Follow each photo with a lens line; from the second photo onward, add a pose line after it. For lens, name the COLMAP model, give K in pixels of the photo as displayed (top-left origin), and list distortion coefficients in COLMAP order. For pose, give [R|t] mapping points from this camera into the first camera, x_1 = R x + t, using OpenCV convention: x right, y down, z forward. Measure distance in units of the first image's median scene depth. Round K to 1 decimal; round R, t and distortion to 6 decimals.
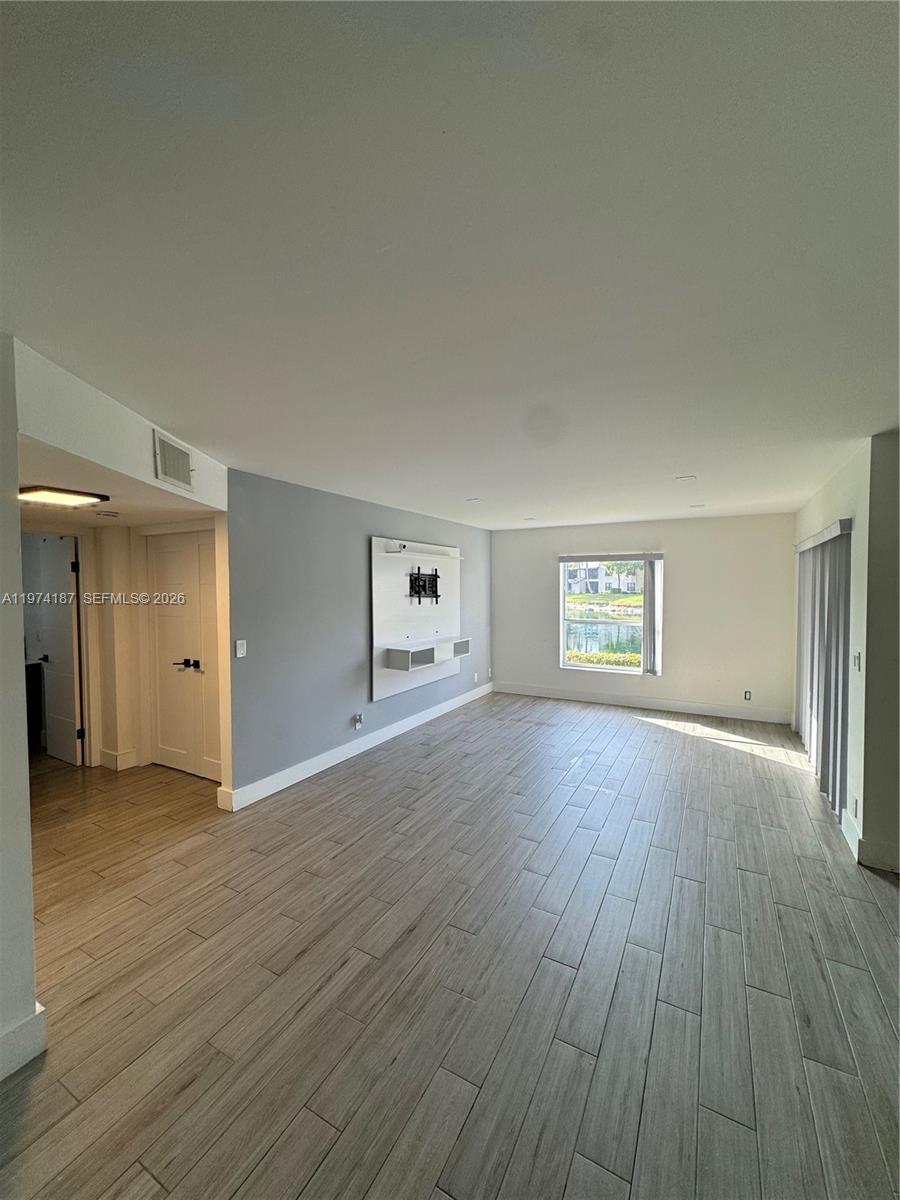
lens RADIAL K [[477.7, 0, 452.0], [0, 477.7, 599.8], [0, 0, 1]] dist [-0.000390, 0.000038]
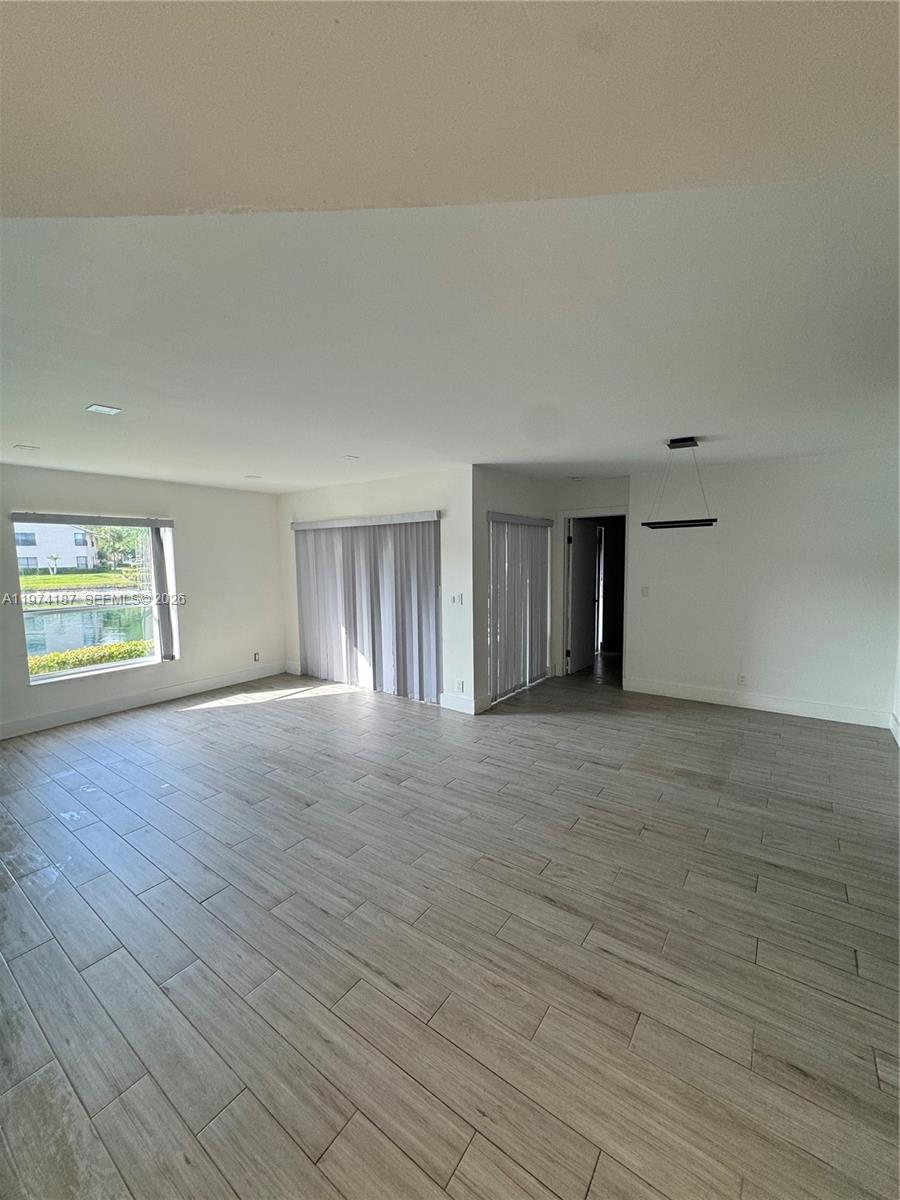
lens RADIAL K [[477.7, 0, 452.0], [0, 477.7, 599.8], [0, 0, 1]] dist [-0.000390, 0.000038]
pose [[0.121383, -0.089388, 0.988573, -0.748443], [0.040515, 0.995553, 0.085045, -0.011356], [-0.991779, 0.029730, 0.124465, 0.772419]]
